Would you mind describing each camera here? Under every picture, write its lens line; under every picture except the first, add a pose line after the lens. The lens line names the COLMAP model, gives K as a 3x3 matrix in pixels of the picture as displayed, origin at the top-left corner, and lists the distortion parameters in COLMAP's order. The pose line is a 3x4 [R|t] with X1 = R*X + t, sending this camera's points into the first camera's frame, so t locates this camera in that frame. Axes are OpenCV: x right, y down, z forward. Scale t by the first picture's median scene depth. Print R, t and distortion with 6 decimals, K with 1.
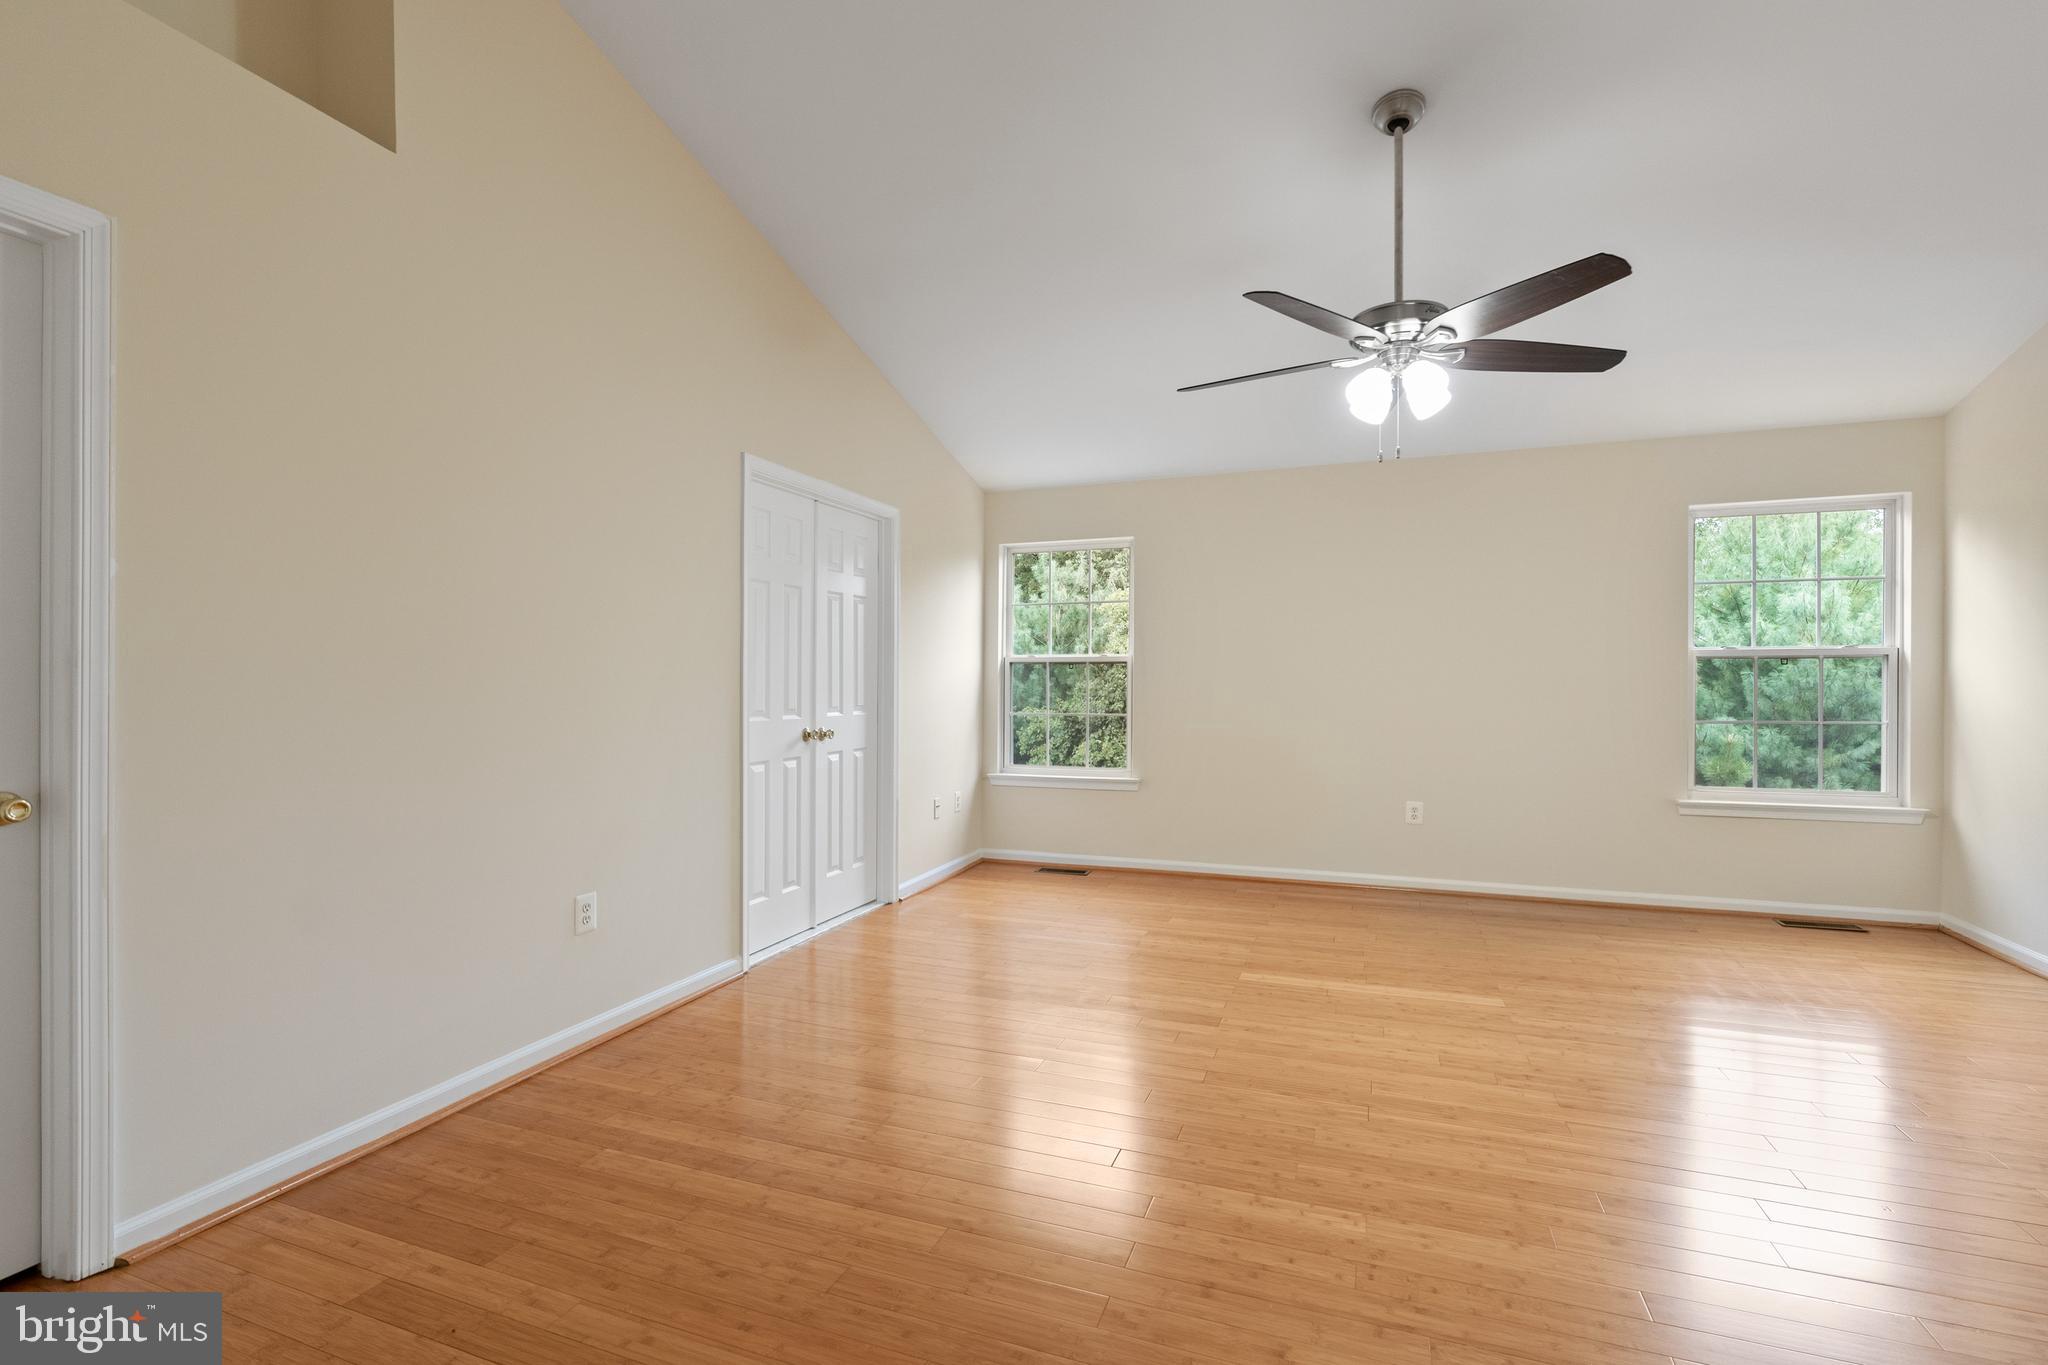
lens RADIAL K [[931.8, 0, 1024.0], [0, 931.8, 682.5], [0, 0, 1]] dist [-0.002360, -0.000223]
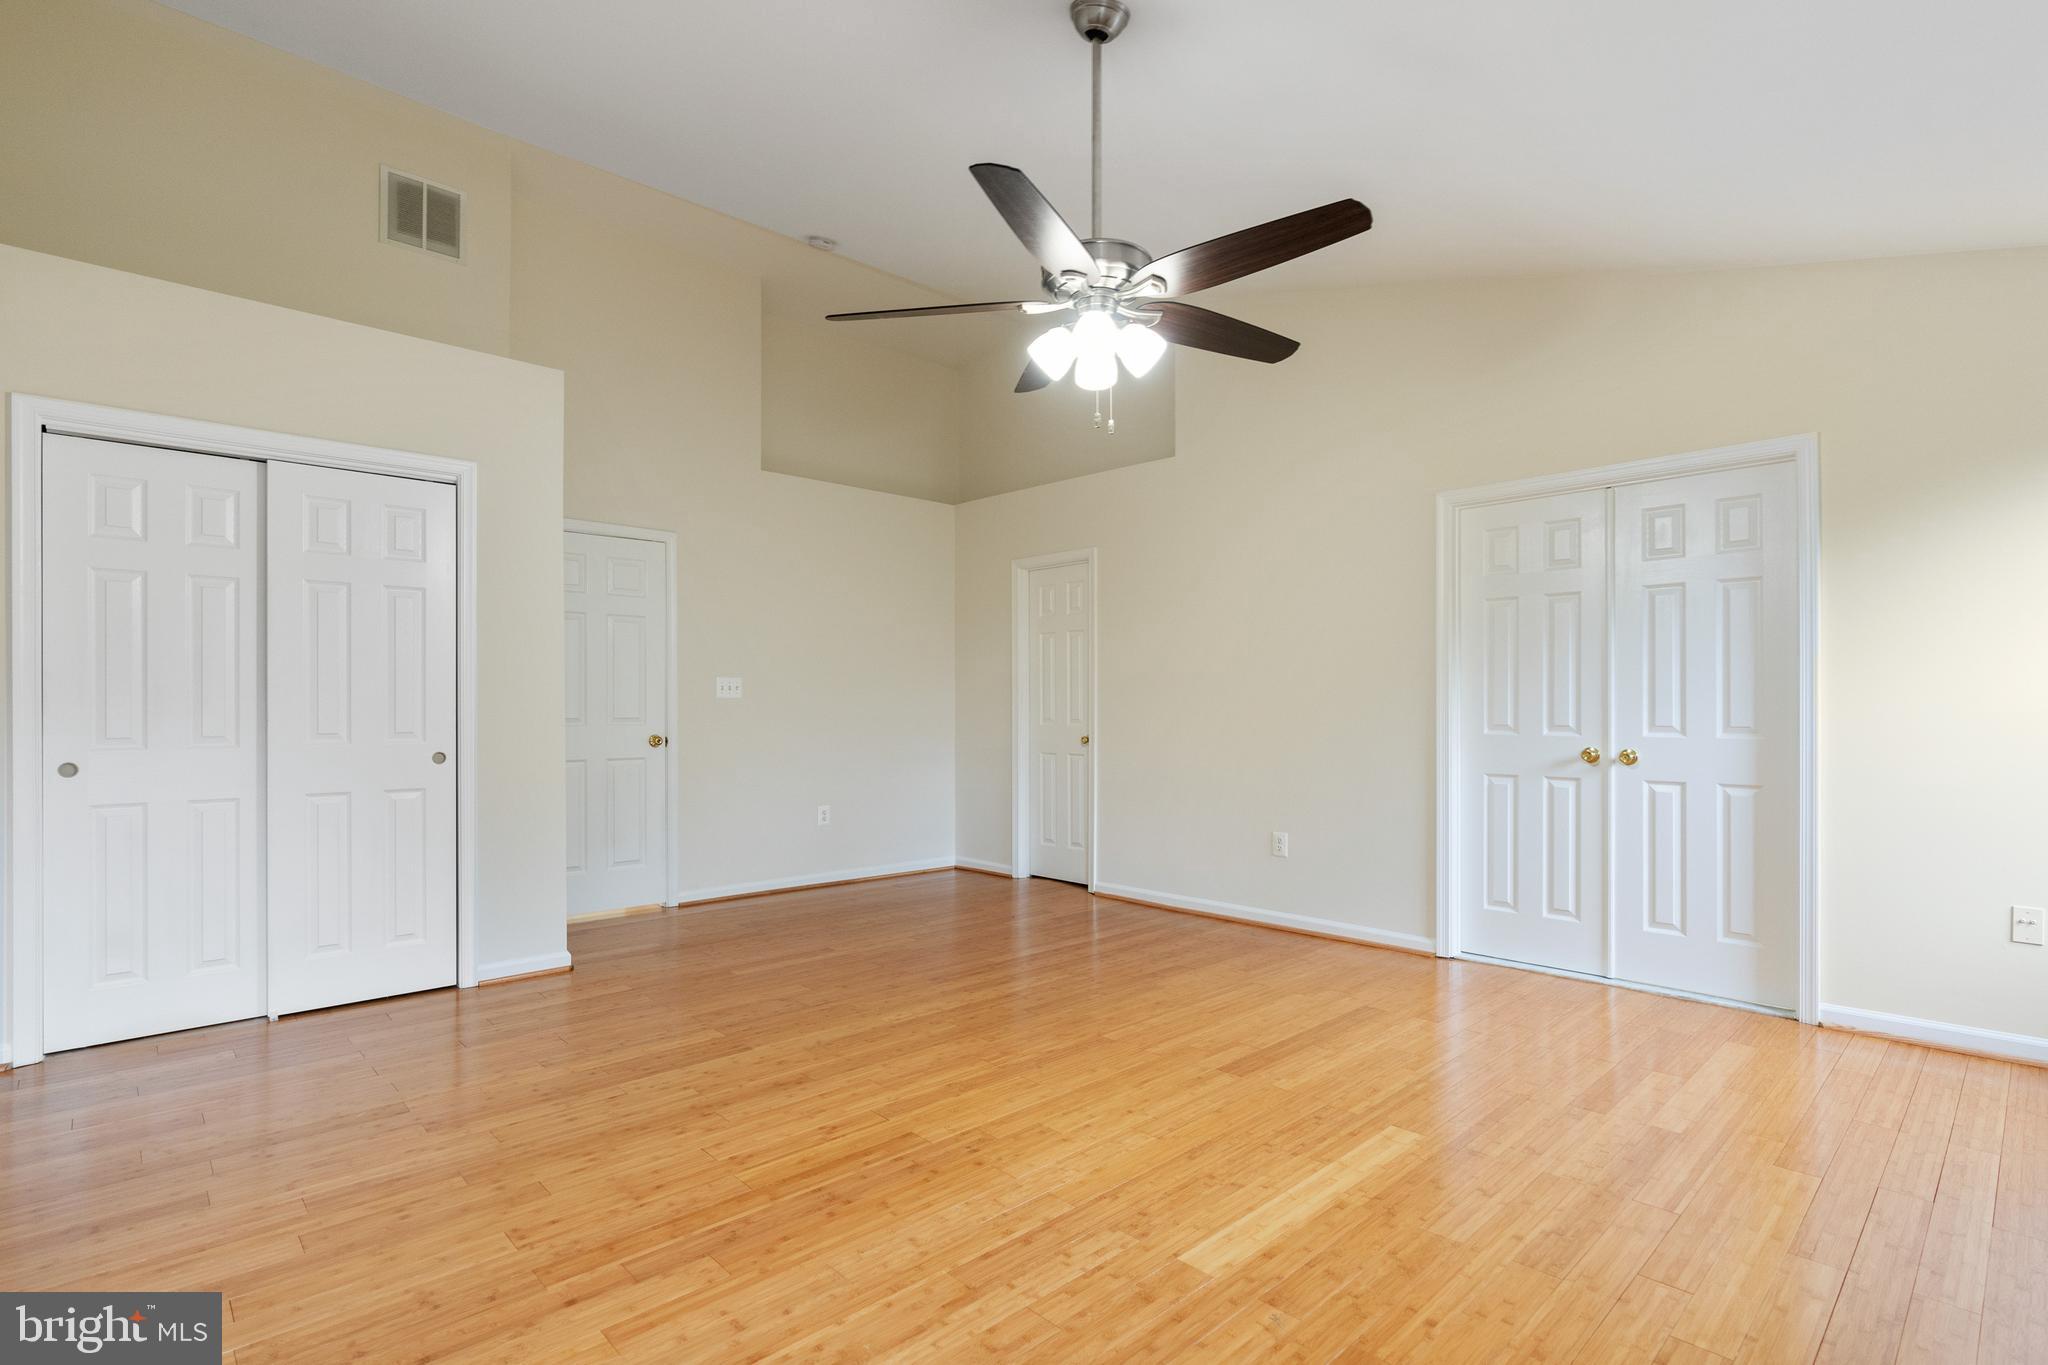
lens RADIAL K [[964.7, 0, 1022.9], [0, 964.7, 716.1], [0, 0, 1]] dist [-0.002817, 0.000235]
pose [[-0.422175, 0.009830, -0.906461, 1.103215], [0.003385, 0.999951, 0.009268, 0.009983], [0.906508, 0.000845, -0.422188, 1.177261]]
